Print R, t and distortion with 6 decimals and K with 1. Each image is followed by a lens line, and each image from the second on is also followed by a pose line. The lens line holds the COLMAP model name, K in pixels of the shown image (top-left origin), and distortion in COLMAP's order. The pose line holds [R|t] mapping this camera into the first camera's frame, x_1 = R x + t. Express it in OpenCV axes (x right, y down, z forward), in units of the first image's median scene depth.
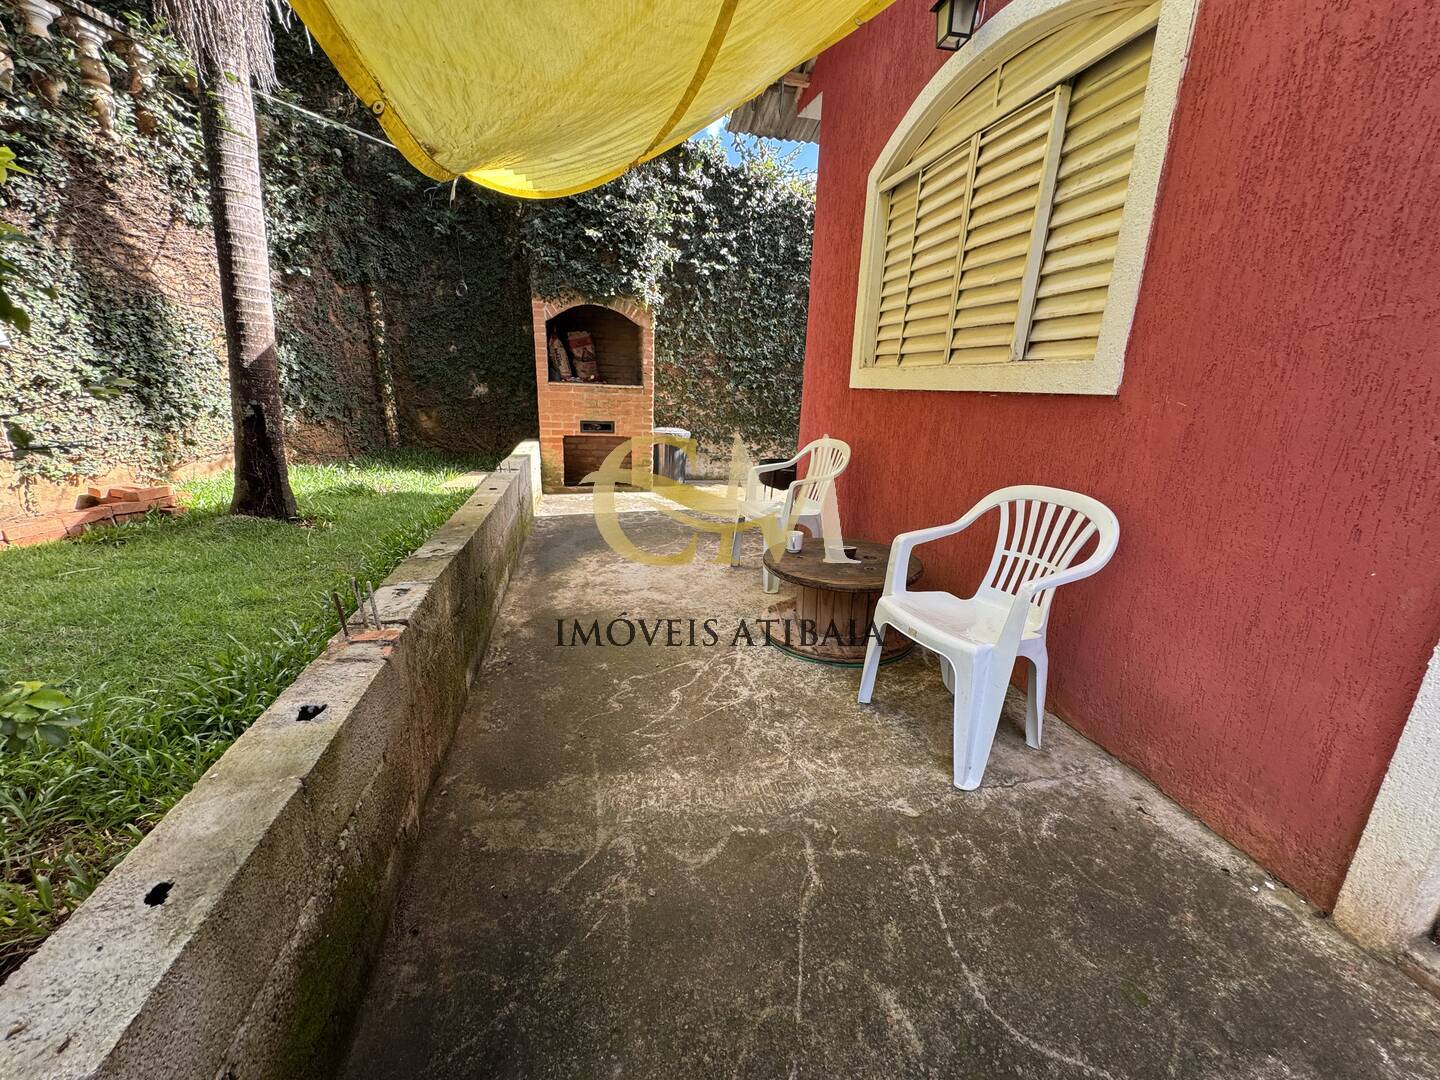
lens RADIAL K [[572.6, 0, 720.0], [0, 572.6, 541.3], [0, 0, 1]] dist [0.002453, -0.001015]
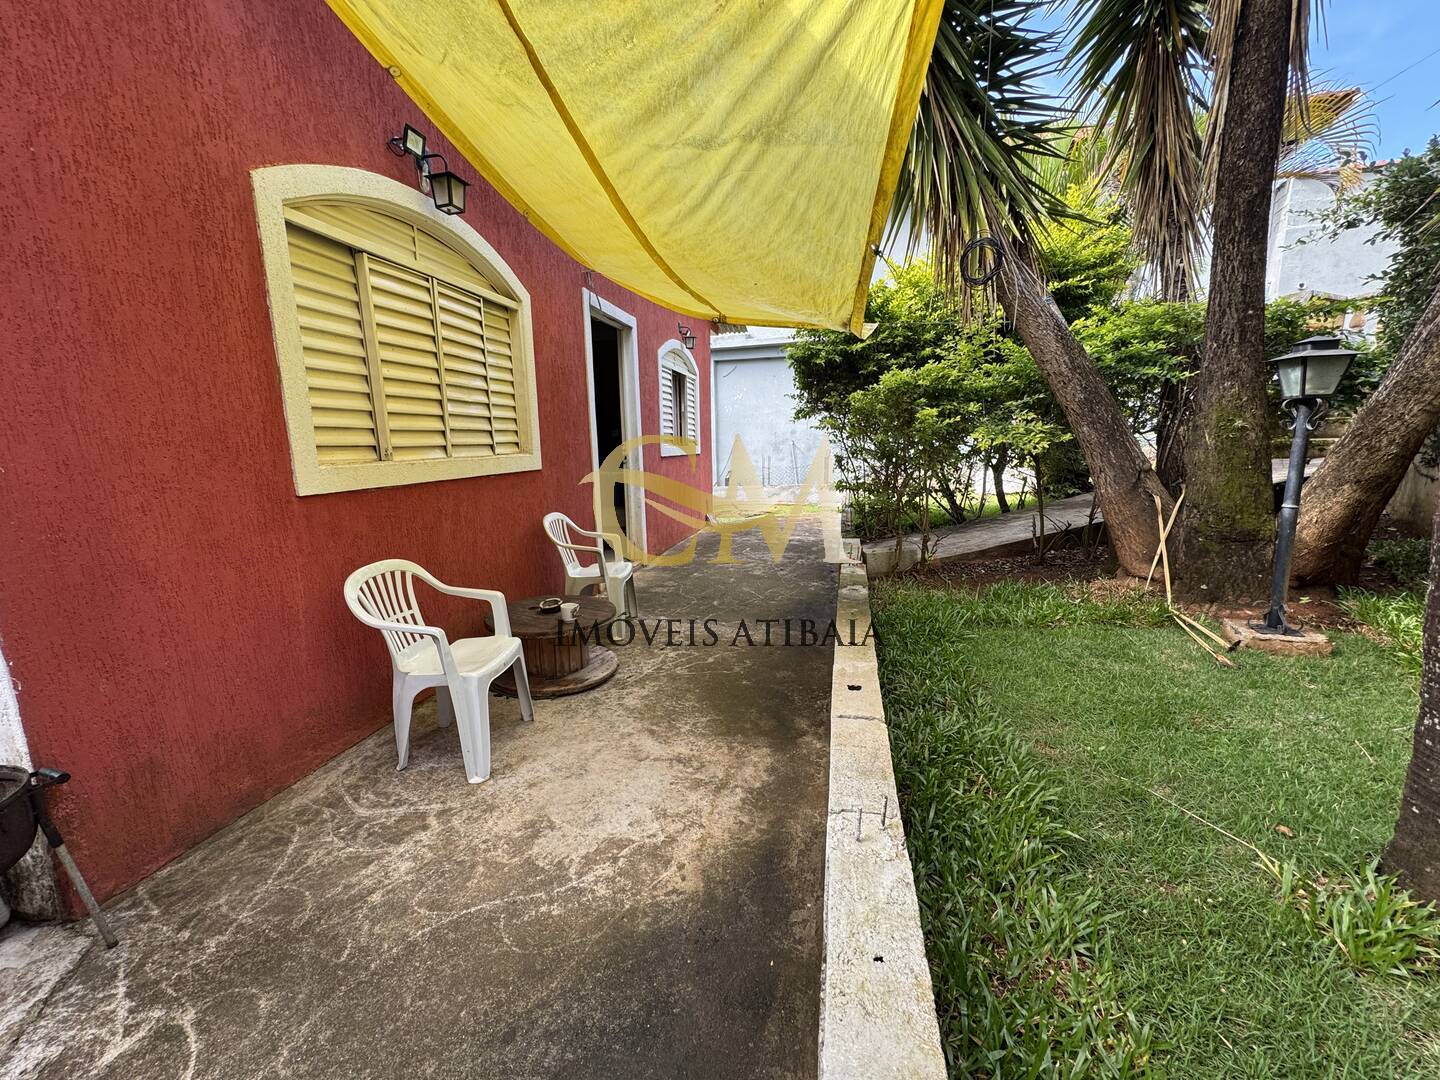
lens RADIAL K [[572.6, 0, 721.2], [0, 572.6, 537.3], [0, 0, 1]] dist [0.002453, -0.001015]
pose [[-0.907664, -0.084710, 0.411059, -0.508649], [0.101303, 0.906242, 0.410443, -0.486062], [-0.407287, 0.414186, -0.813982, 1.488047]]
